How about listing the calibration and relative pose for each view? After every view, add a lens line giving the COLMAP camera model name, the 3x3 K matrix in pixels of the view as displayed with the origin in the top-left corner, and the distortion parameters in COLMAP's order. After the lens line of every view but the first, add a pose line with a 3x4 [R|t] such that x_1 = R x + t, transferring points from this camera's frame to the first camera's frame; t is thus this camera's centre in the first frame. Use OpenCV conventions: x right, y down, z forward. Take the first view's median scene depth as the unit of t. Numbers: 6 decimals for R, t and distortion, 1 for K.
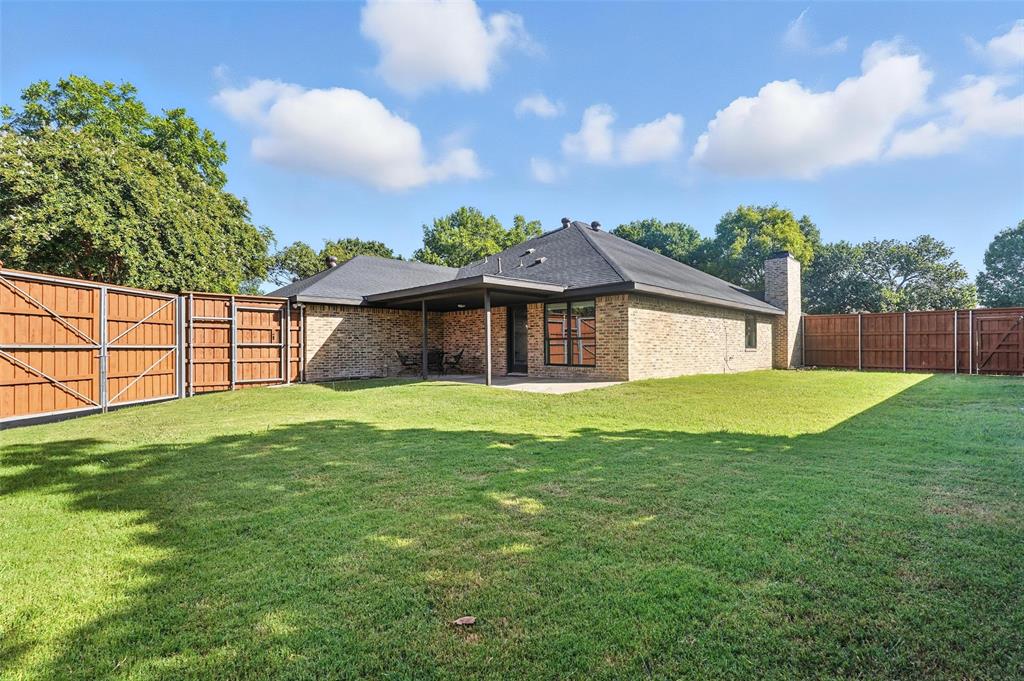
lens RADIAL K [[463.3, 0, 507.4], [0, 463.3, 340.8], [0, 0, 1]] dist [-0.010721, 0.000875]
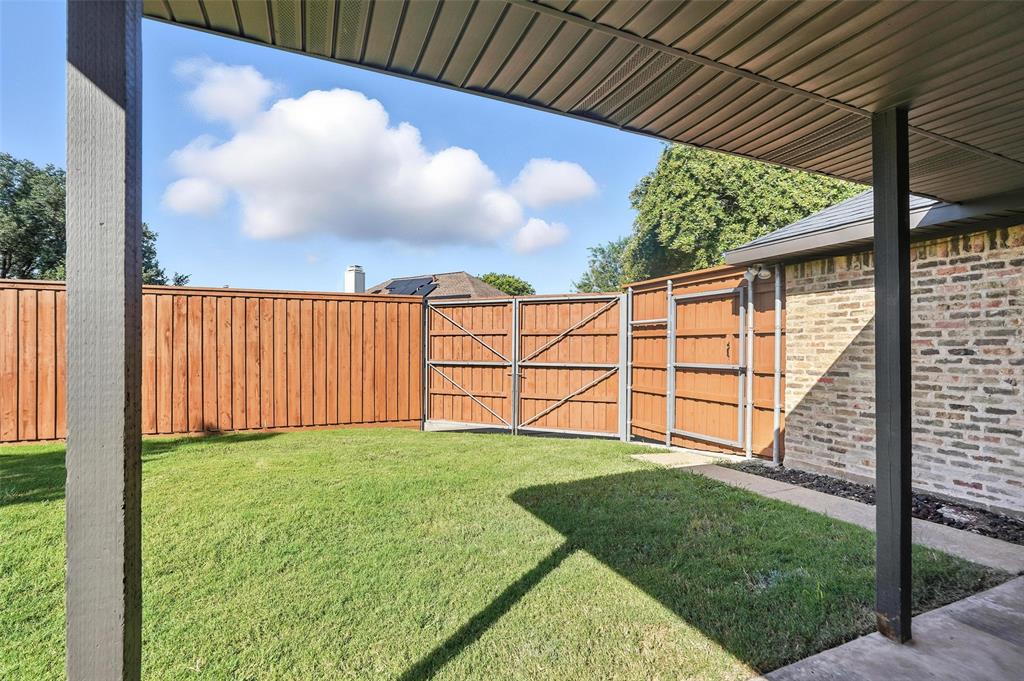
lens RADIAL K [[463.3, 0, 507.4], [0, 463.3, 340.8], [0, 0, 1]] dist [-0.010721, 0.000875]
pose [[-0.338483, -0.015749, -0.940841, 0.009067], [0.010844, 0.999728, -0.020635, -0.010764], [0.940910, -0.017187, -0.338220, 0.950507]]
